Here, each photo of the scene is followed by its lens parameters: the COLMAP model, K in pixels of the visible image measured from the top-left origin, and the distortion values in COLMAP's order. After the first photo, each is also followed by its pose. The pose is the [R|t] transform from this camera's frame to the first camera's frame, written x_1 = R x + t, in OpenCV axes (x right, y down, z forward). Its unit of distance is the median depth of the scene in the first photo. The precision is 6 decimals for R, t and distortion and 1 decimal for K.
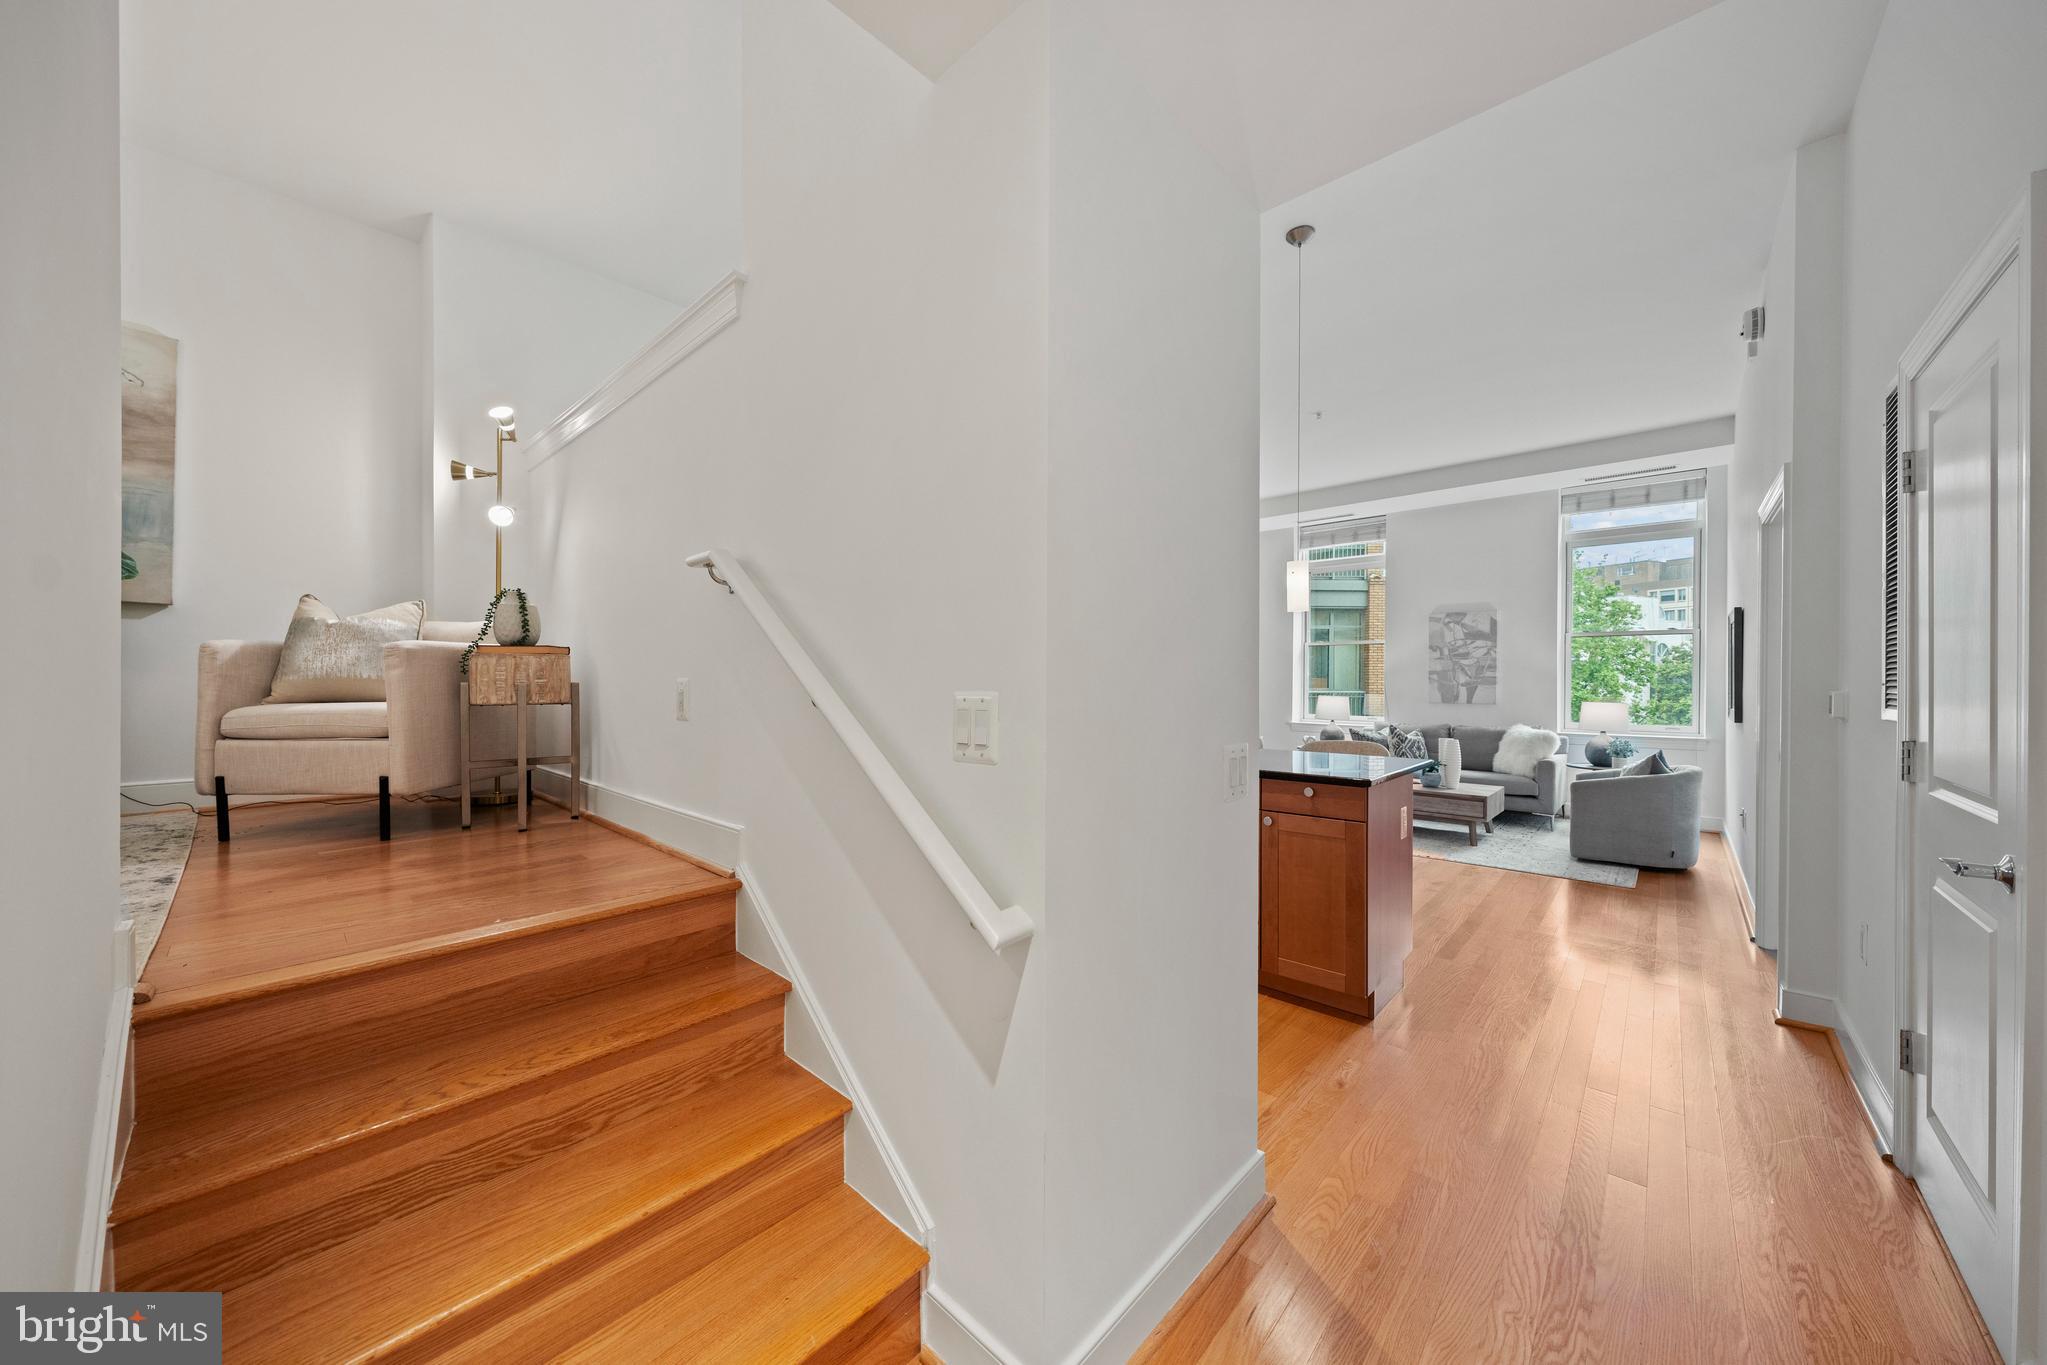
lens RADIAL K [[701.5, 0, 1020.7], [0, 701.5, 683.4], [0, 0, 1]] dist [-0.006980, 0.000976]
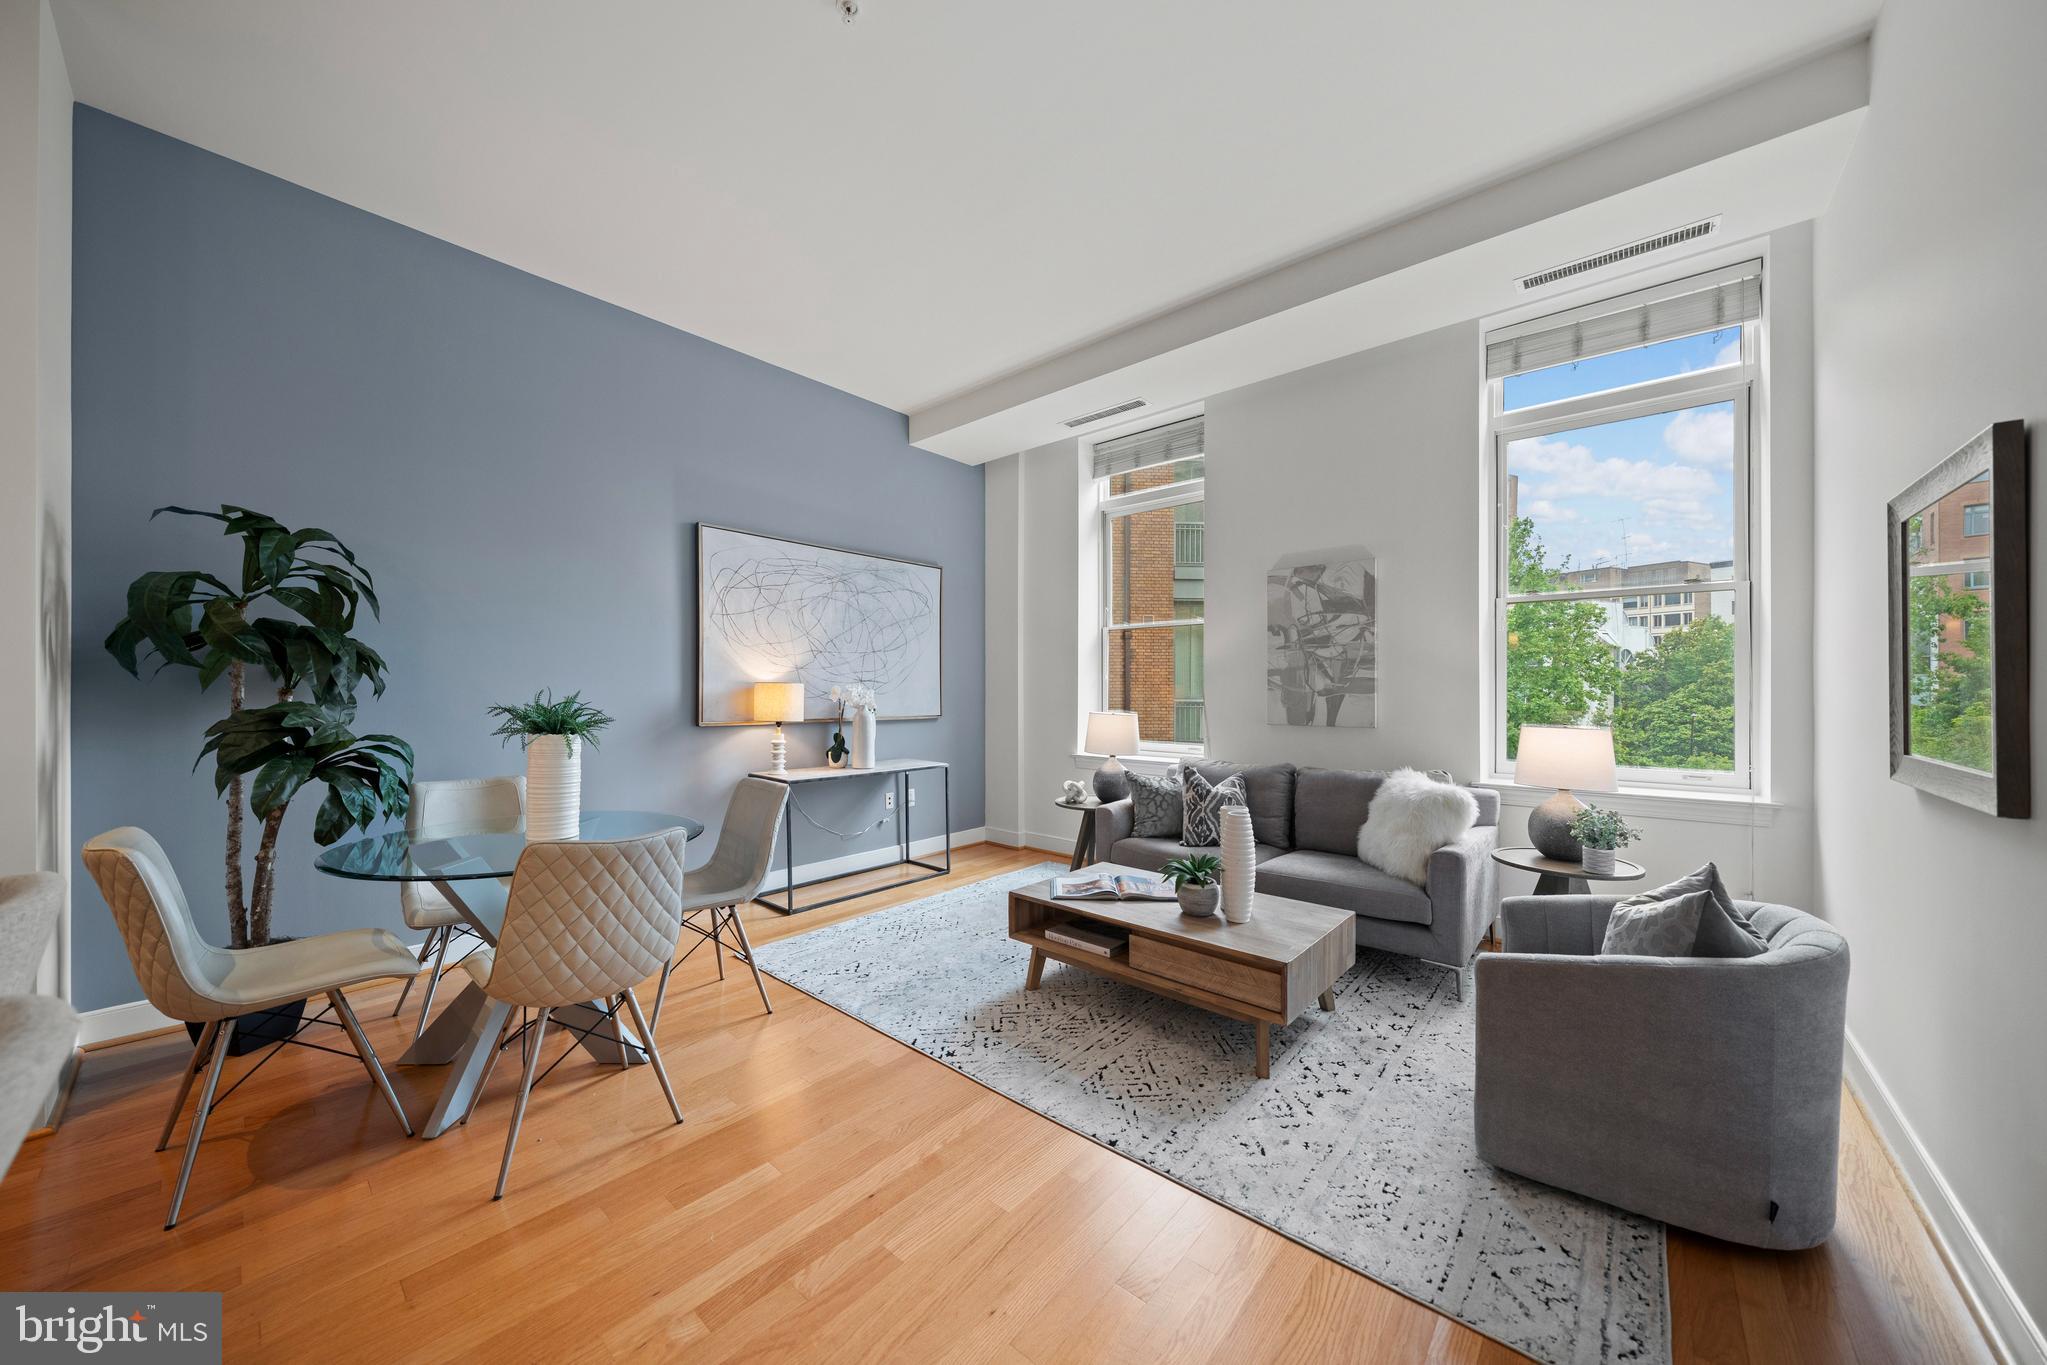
lens RADIAL K [[701.5, 0, 1014.3], [0, 701.5, 686.4], [0, 0, 1]] dist [-0.006980, 0.000976]
pose [[0.999665, -0.001556, 0.025818, 0.411443], [0.001773, 0.999963, -0.008373, 0.001013], [-0.025804, 0.008416, 0.999632, 0.490316]]
